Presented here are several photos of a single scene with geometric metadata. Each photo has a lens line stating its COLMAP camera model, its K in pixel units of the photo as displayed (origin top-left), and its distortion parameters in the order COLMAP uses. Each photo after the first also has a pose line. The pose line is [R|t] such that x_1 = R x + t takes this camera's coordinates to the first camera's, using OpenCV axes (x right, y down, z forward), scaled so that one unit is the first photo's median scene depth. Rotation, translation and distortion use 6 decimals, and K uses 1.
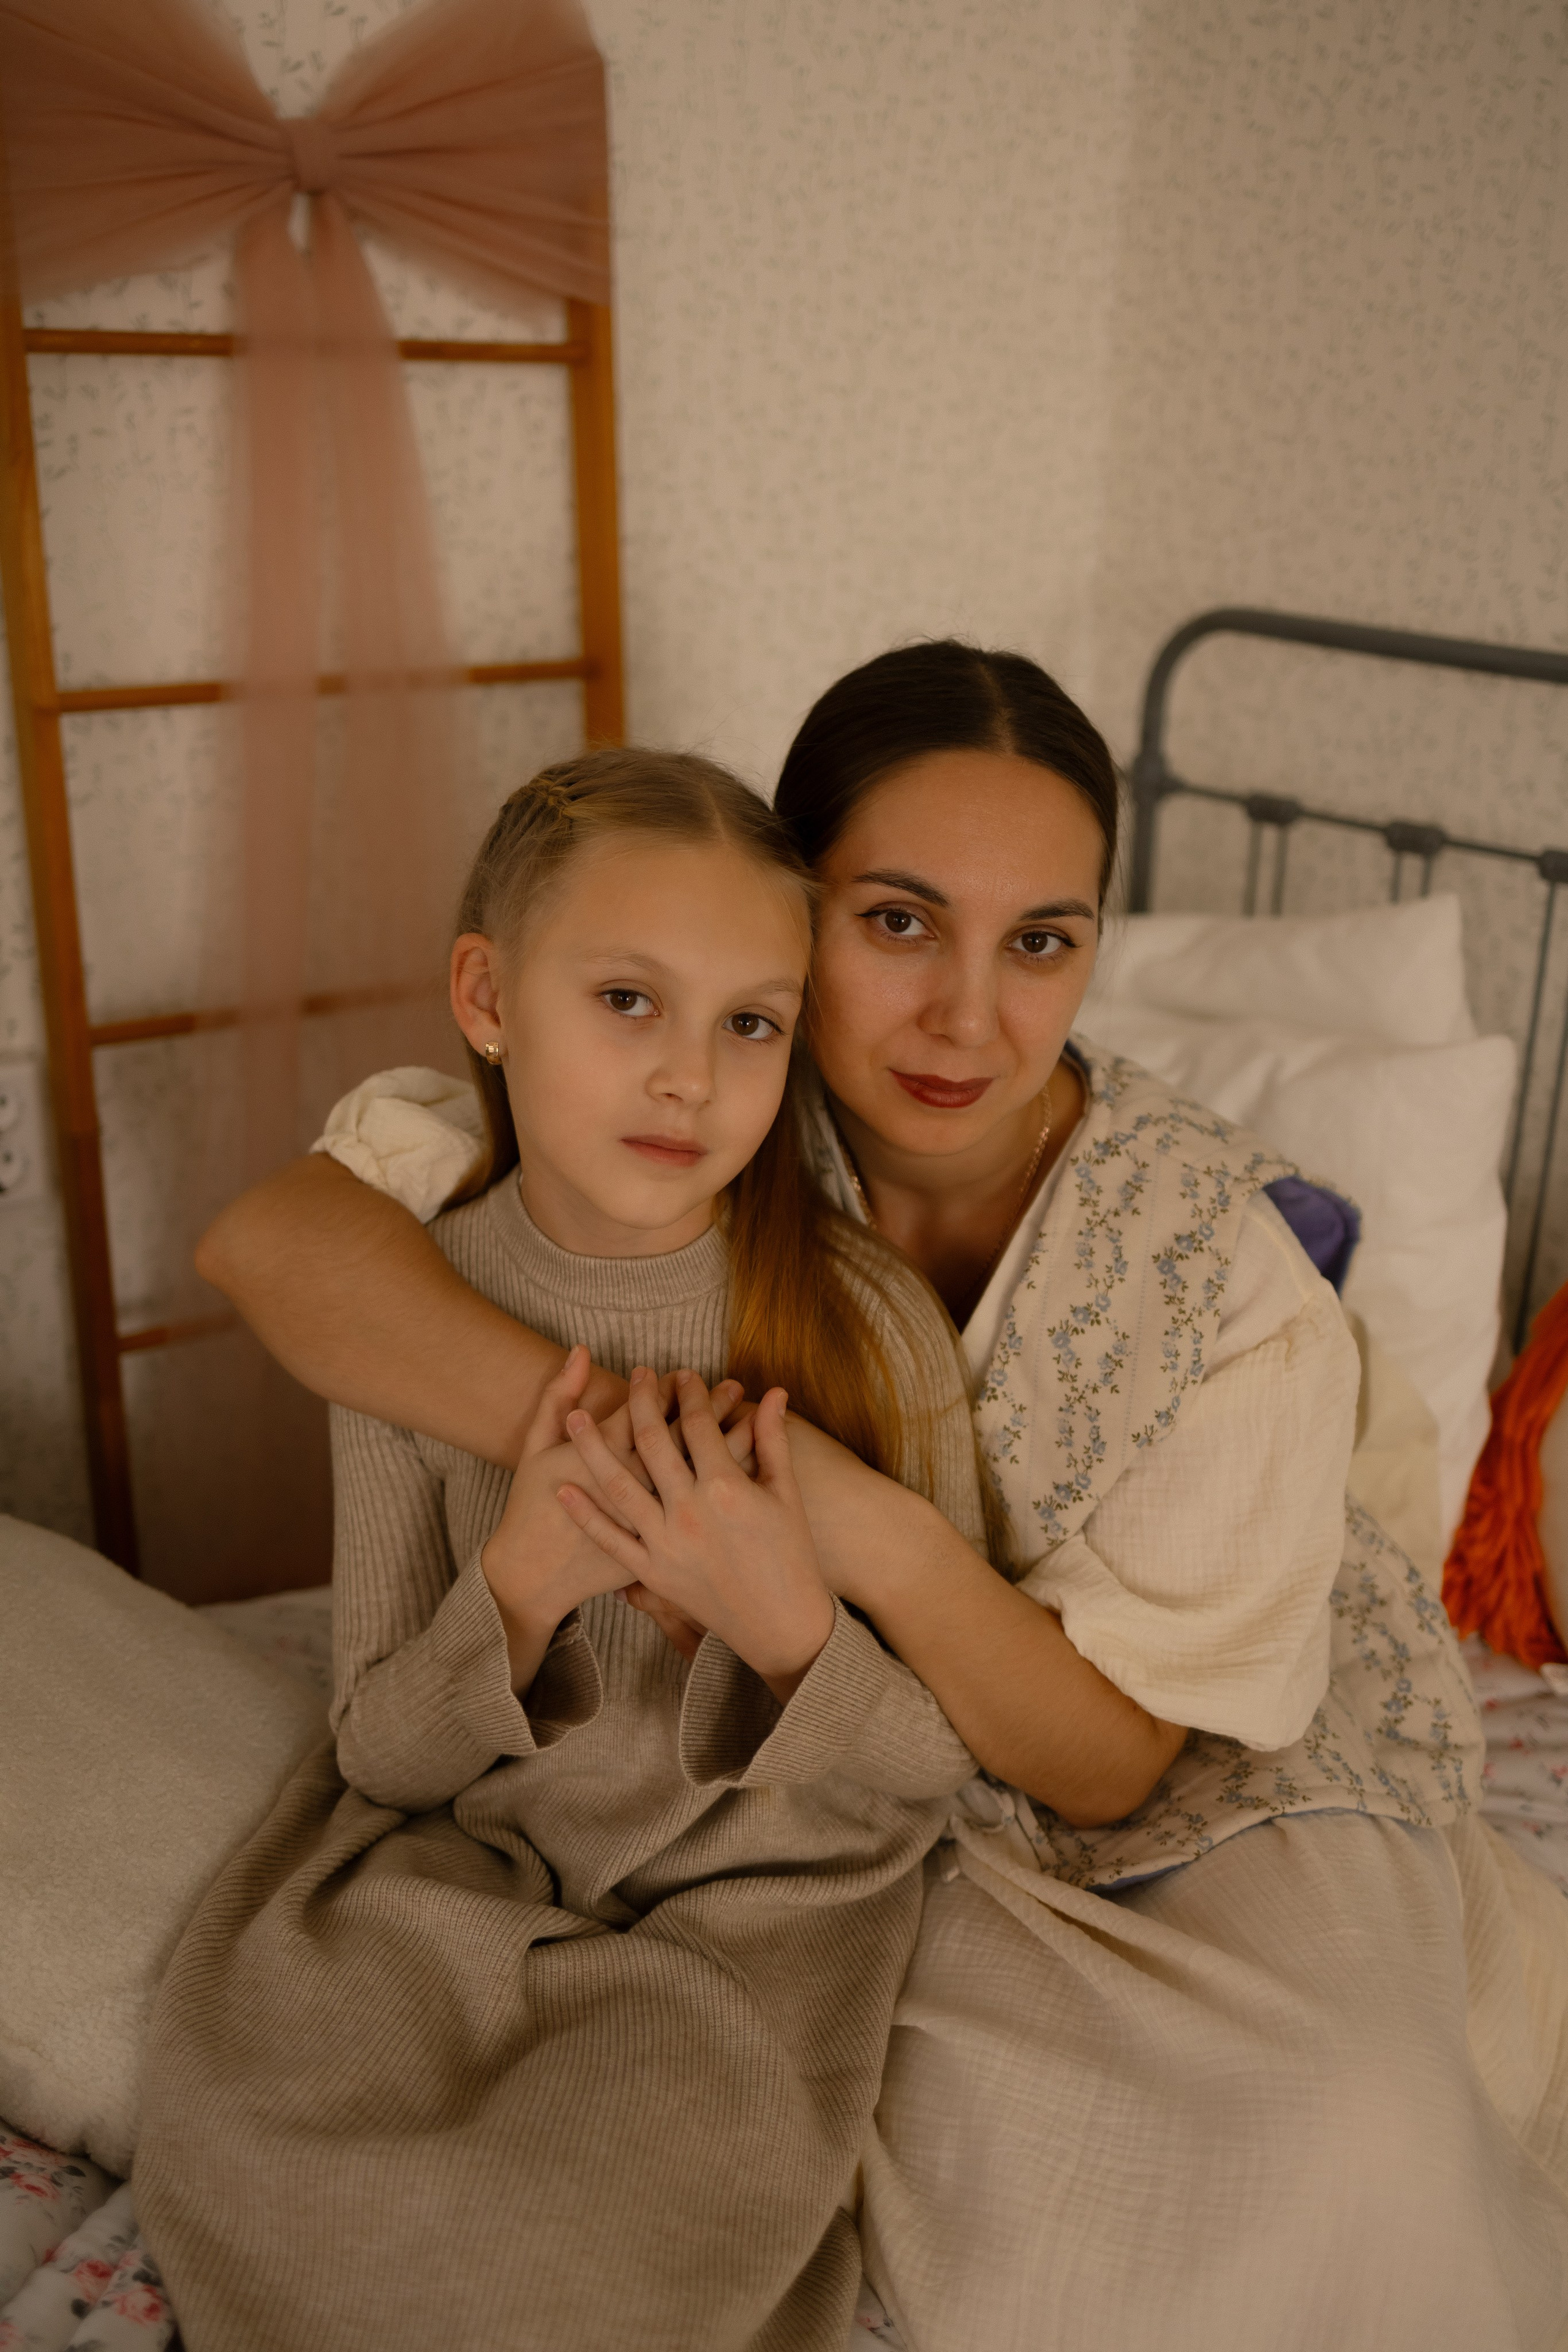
lens RADIAL K [[2321.9, 0, 784.4], [0, 2321.9, 1184.7], [0, 0, 1]] dist [0.041525, 0.000000]
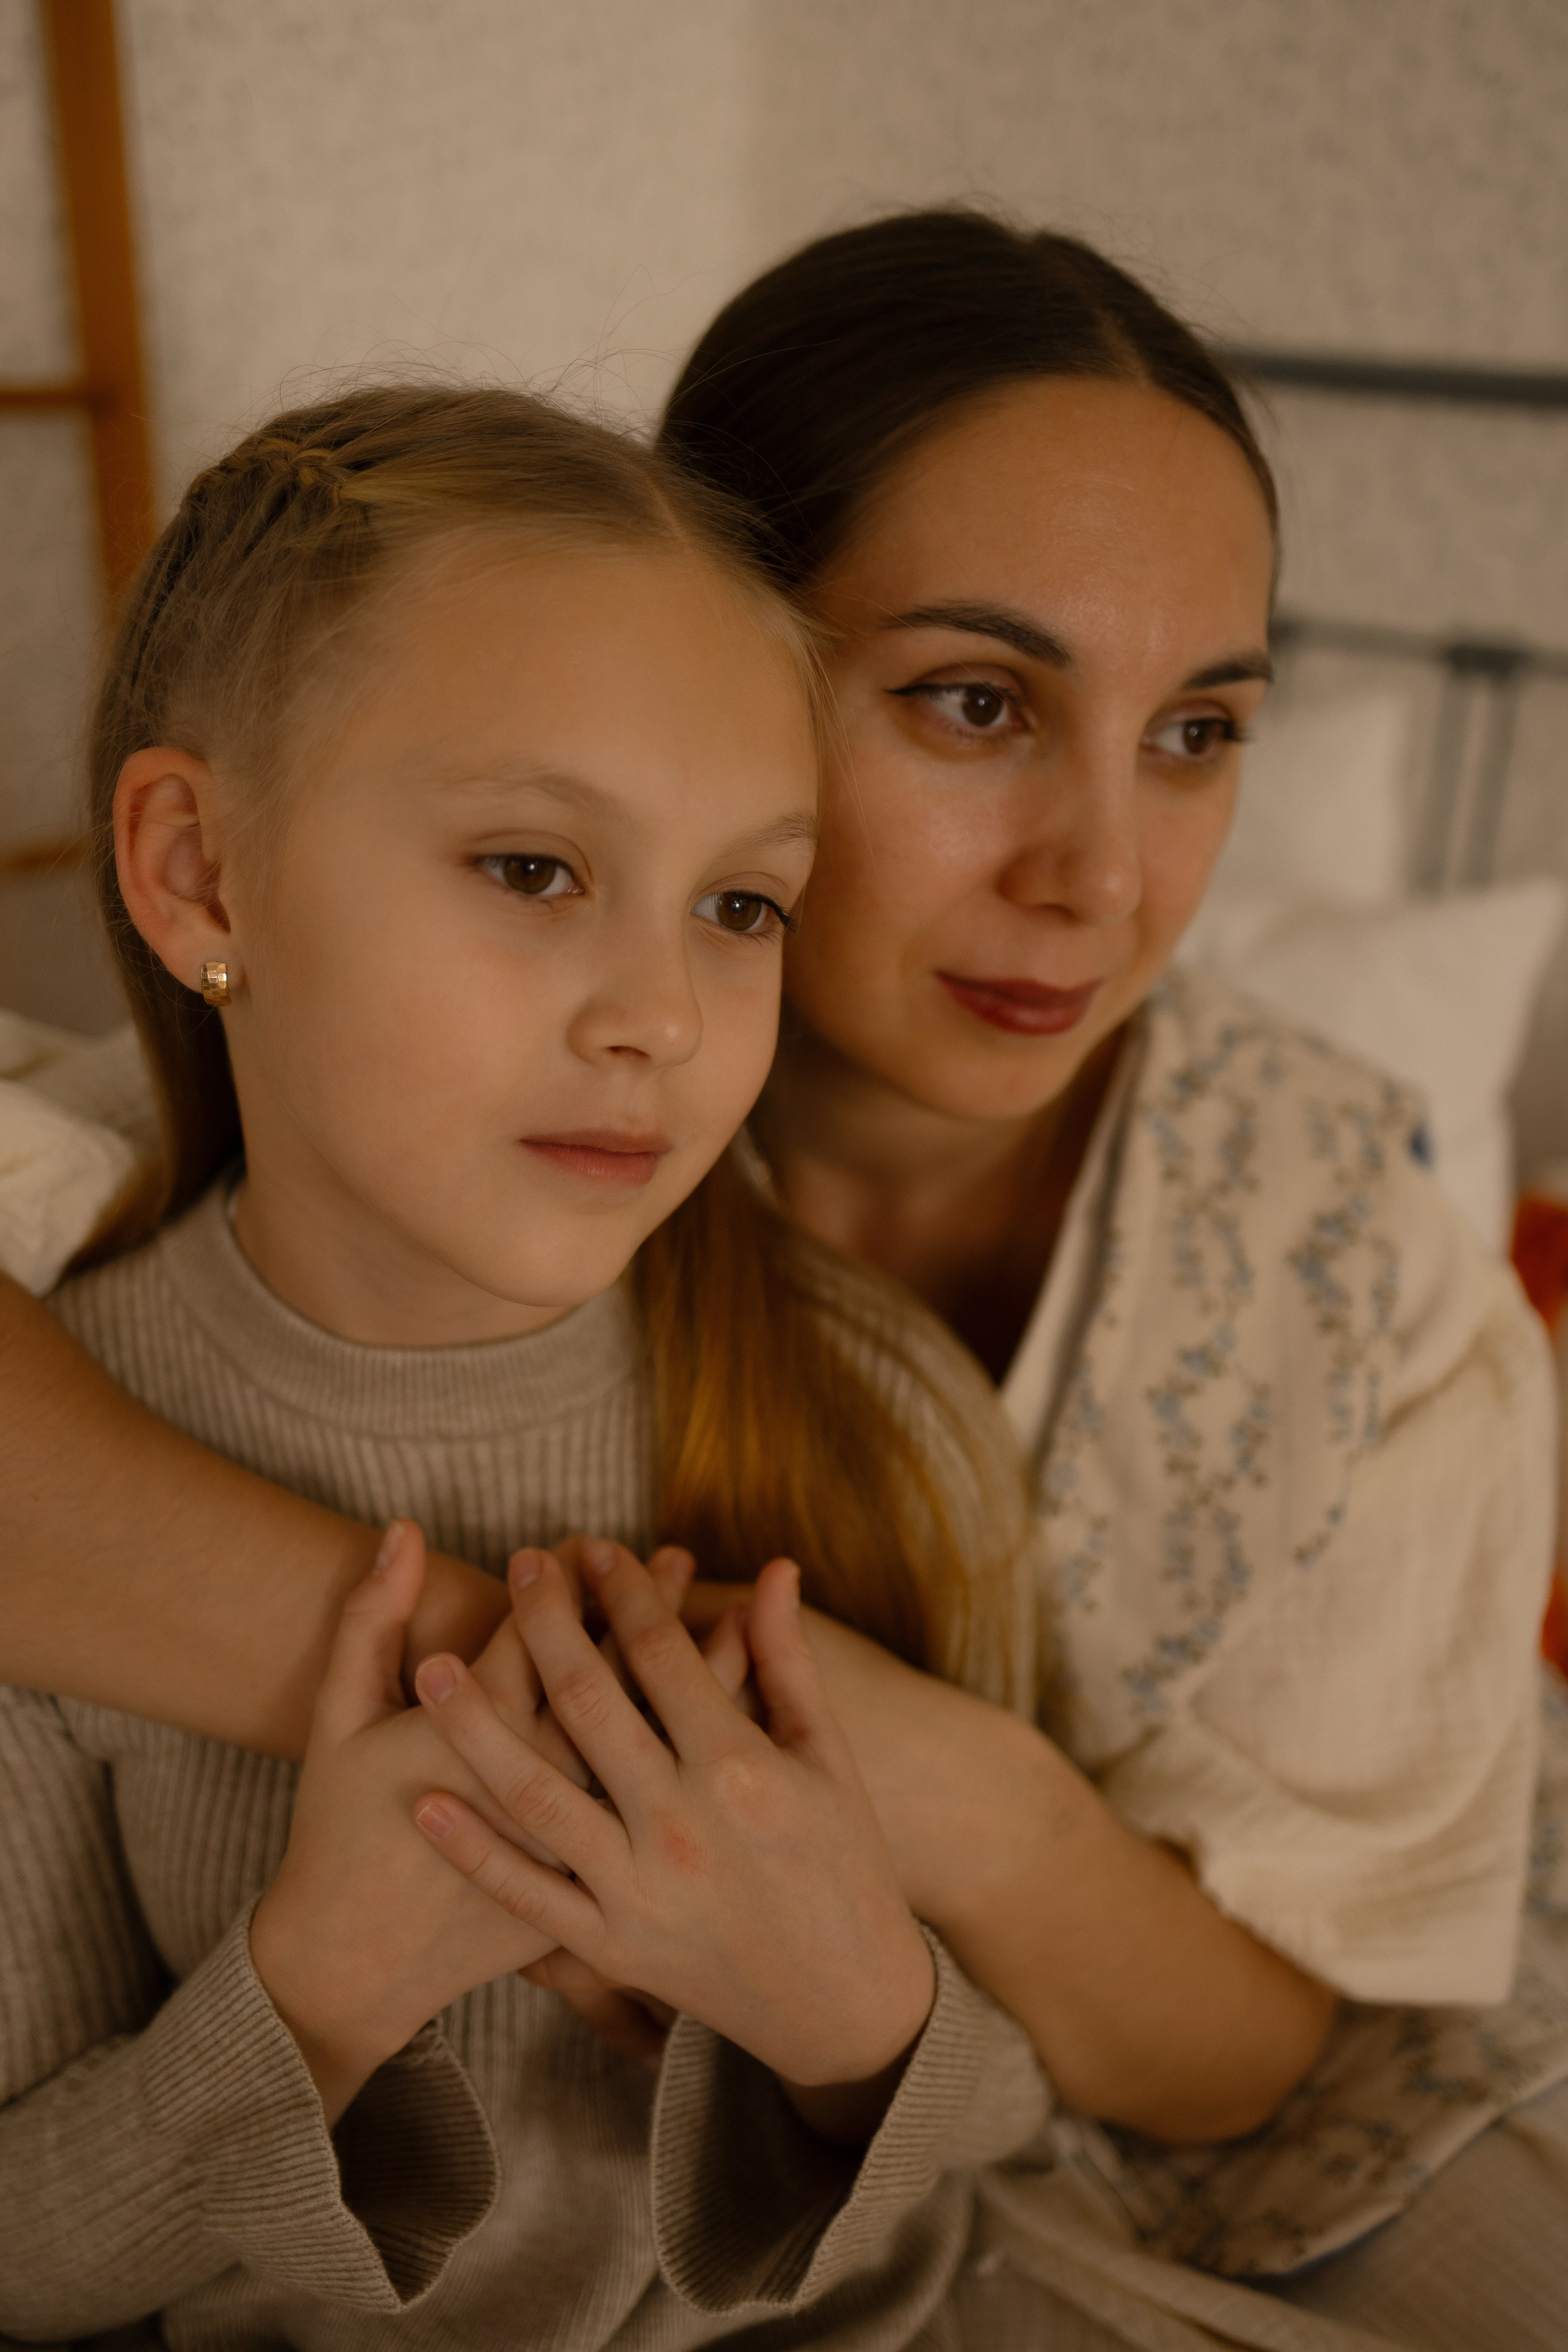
lens RADIAL K [[2321.9, 0, 724.8], [0, 2321.9, 1179.6], [0, 0, 1]] dist [0.041525, 0.000000]
pose [[0.963974, -0.076632, 0.254719, -0.143512], [0.066588, 0.996633, 0.047838, -0.029198], [-0.257527, -0.029153, 0.965831, 0.452705]]
